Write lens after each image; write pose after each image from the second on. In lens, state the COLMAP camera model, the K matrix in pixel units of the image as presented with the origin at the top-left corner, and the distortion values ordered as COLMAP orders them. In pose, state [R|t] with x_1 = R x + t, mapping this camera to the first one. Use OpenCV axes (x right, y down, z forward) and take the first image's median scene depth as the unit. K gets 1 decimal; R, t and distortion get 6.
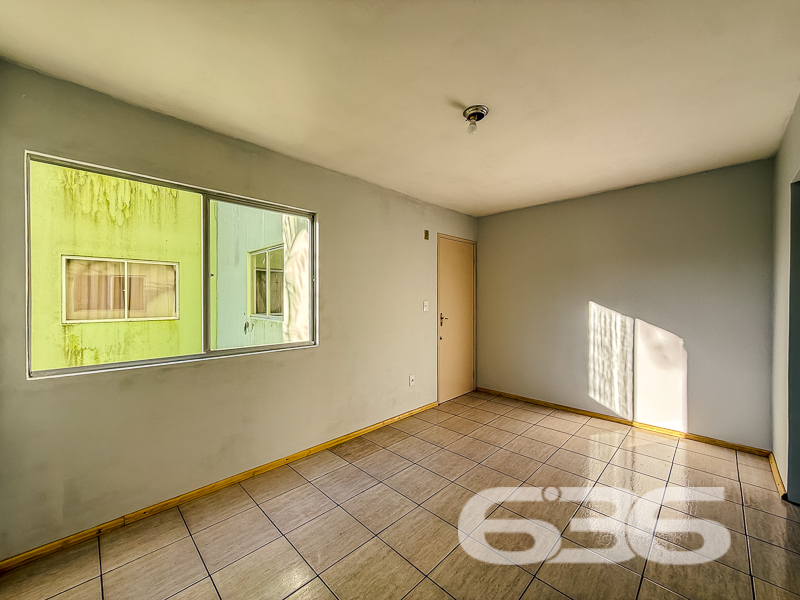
lens RADIAL K [[317.7, 0, 400.0], [0, 317.7, 300.0], [0, 0, 1]] dist [0.002251, 0.000093]
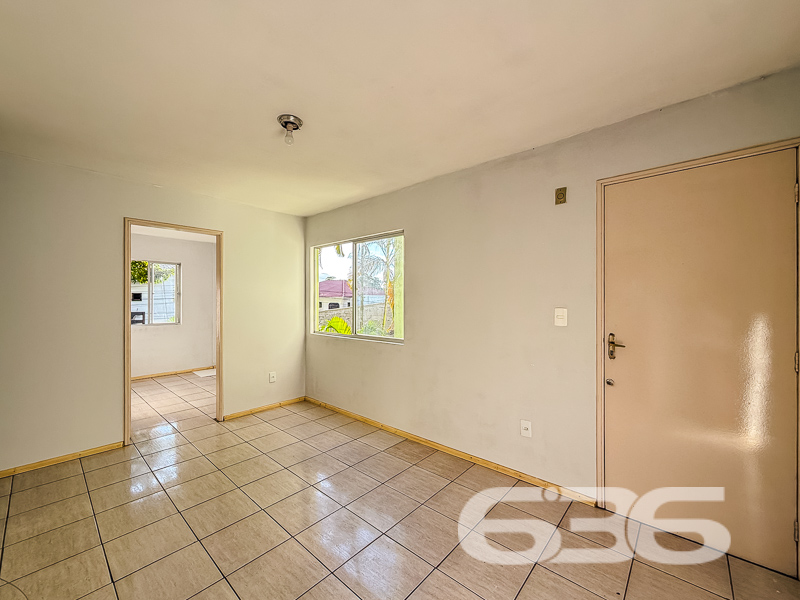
lens RADIAL K [[323.1, 0, 397.0], [0, 323.1, 304.1], [0, 0, 1]] dist [-0.000464, -0.000066]
pose [[0.055498, 0.001615, -0.998458, 0.859468], [-0.012108, 0.999926, 0.000944, -0.002598], [0.998385, 0.012037, 0.055513, 0.863093]]
